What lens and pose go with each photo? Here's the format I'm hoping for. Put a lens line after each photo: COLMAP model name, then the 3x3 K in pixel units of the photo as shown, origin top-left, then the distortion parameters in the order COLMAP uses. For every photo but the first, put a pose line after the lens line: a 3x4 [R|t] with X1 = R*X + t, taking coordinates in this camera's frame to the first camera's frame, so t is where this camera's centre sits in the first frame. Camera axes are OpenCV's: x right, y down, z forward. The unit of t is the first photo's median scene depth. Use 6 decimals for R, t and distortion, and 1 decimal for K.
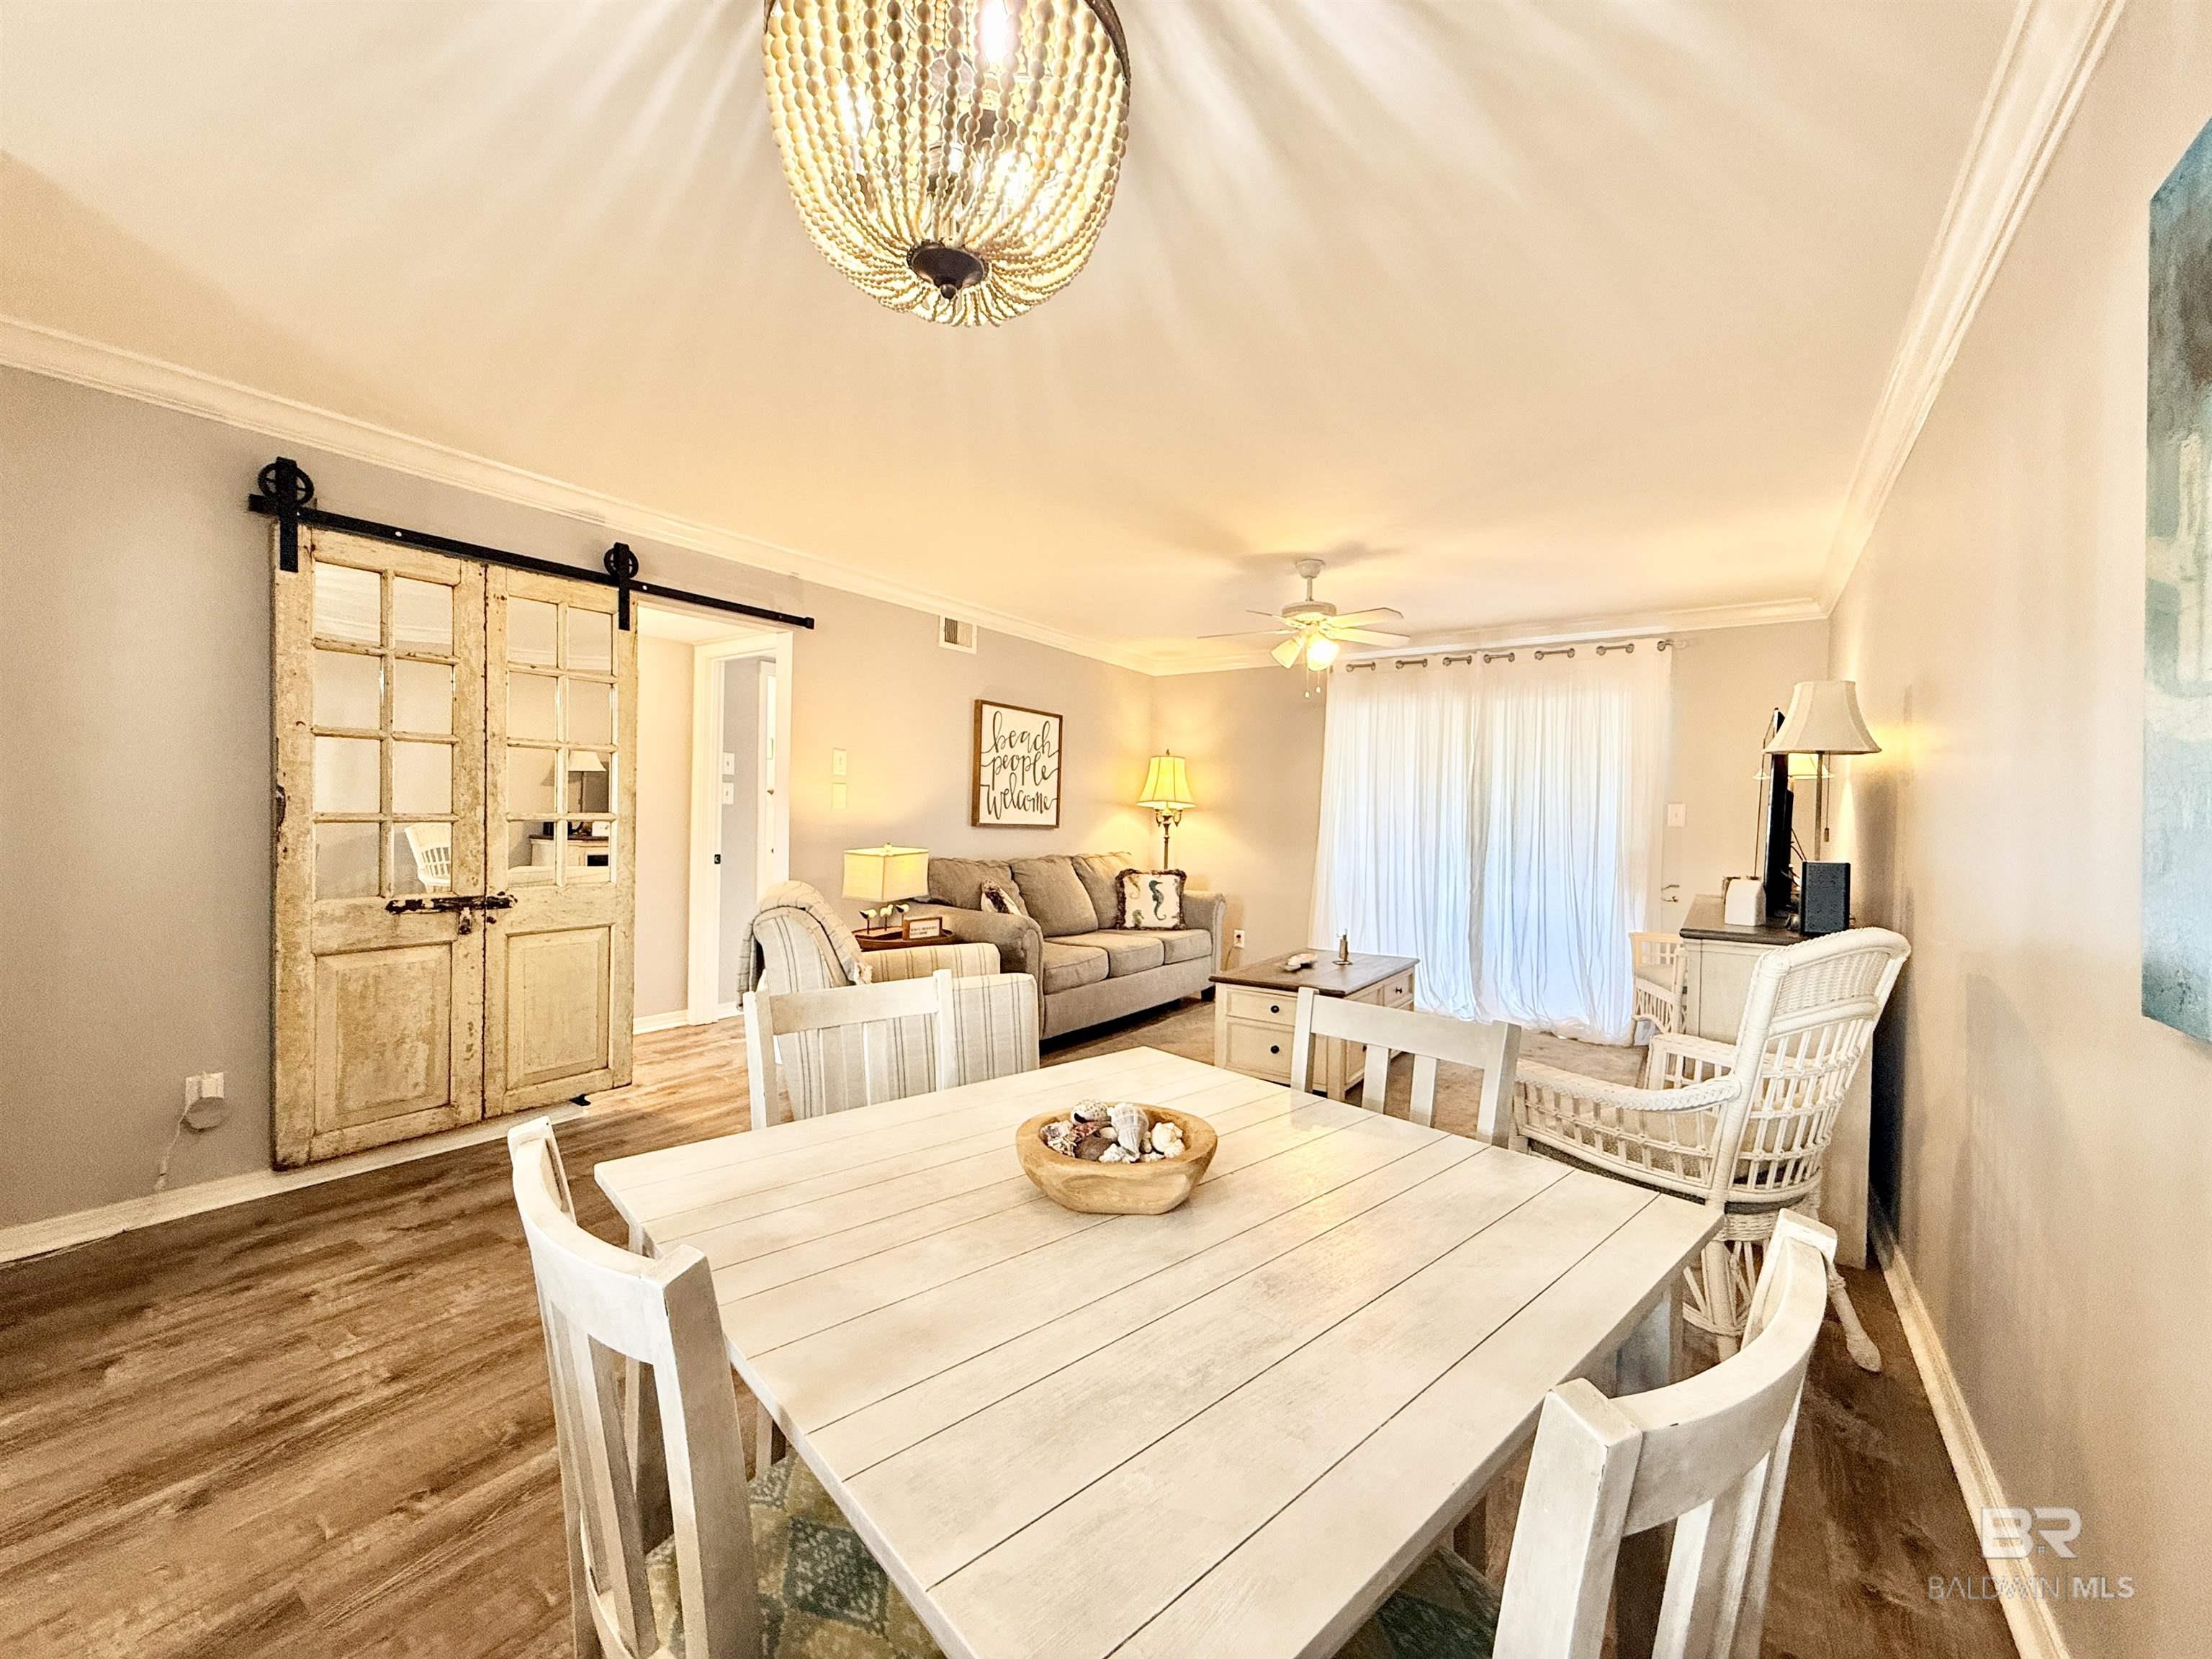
lens RADIAL K [[883.3, 0, 1101.0], [0, 883.3, 828.4], [0, 0, 1]] dist [0.000466, -0.000269]
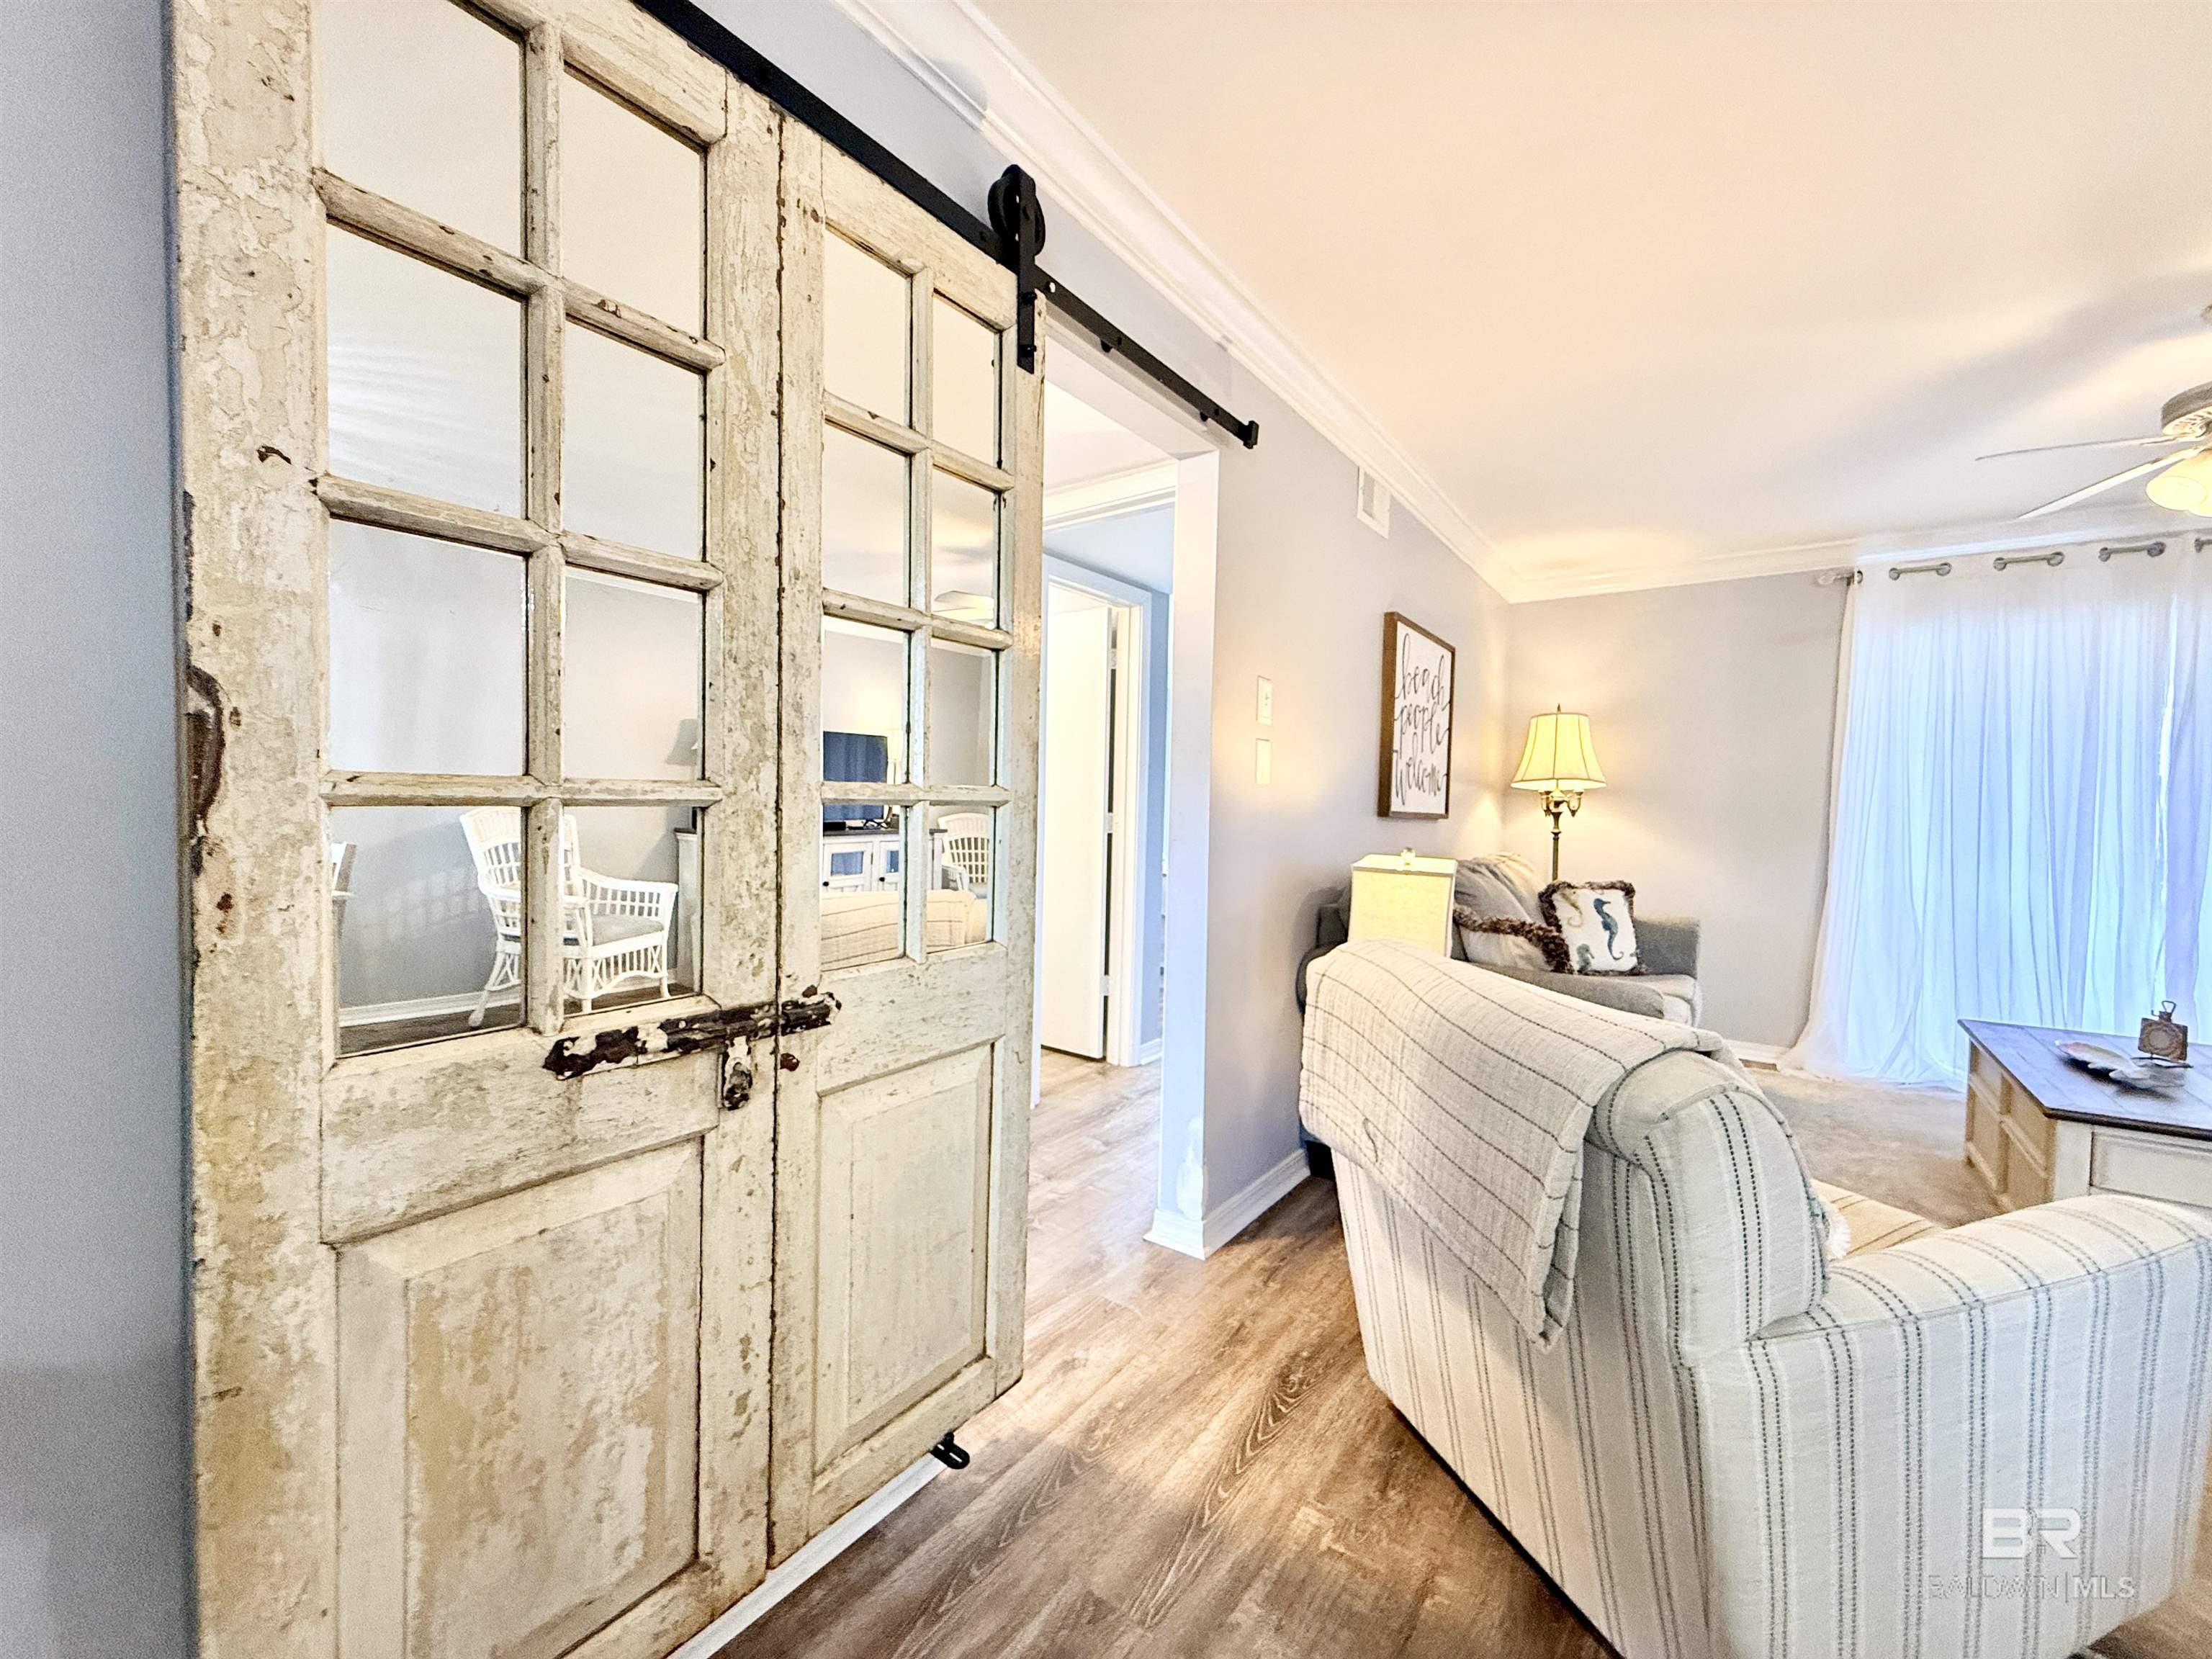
lens RADIAL K [[884.0, 0, 1101.6], [0, 884.0, 828.6], [0, 0, 1]] dist [-0.000427, 0.000452]
pose [[0.999644, 0.000093, -0.026688, -0.557176], [0.000217, 0.999932, 0.011622, -0.001805], [0.026687, -0.011624, 0.999576, 0.635533]]
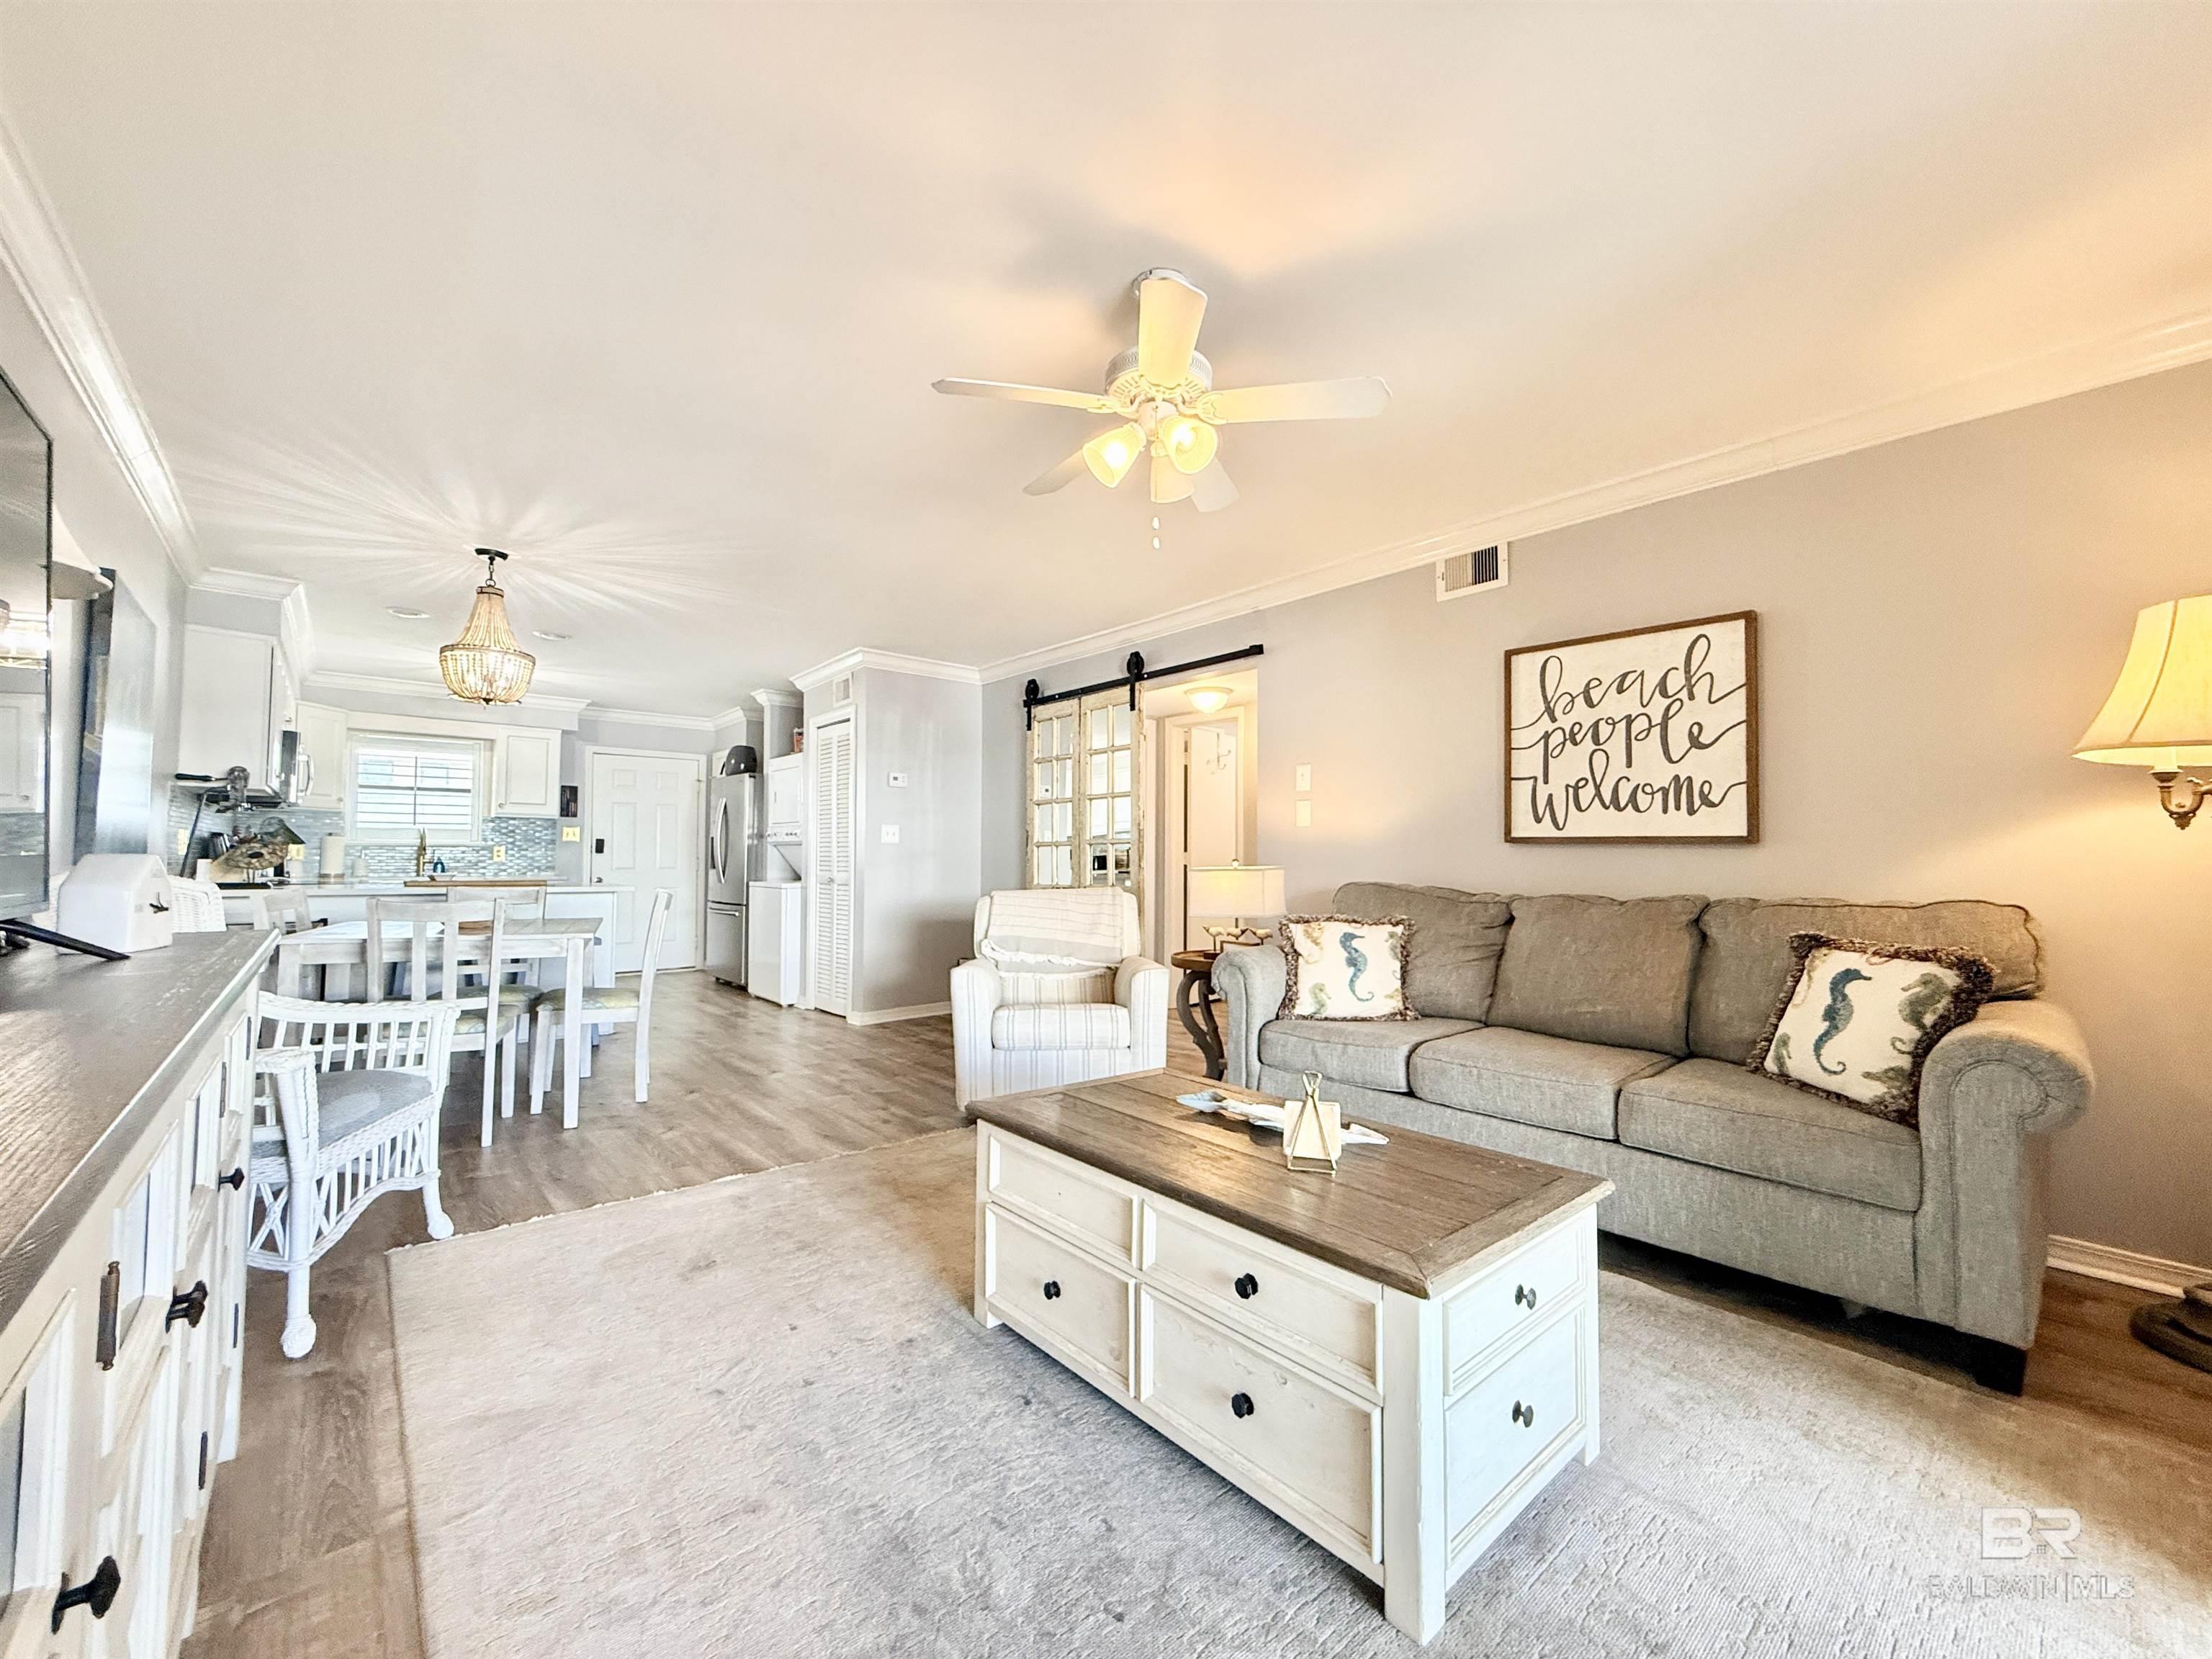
lens RADIAL K [[881.9, 0, 1101.4], [0, 881.9, 828.5], [0, 0, 1]] dist [0.000383, -0.000237]
pose [[-0.245324, -0.058883, -0.967651, 0.972014], [-0.026781, 0.998184, -0.053952, 0.052990], [0.969071, 0.012679, -0.246455, 1.485954]]
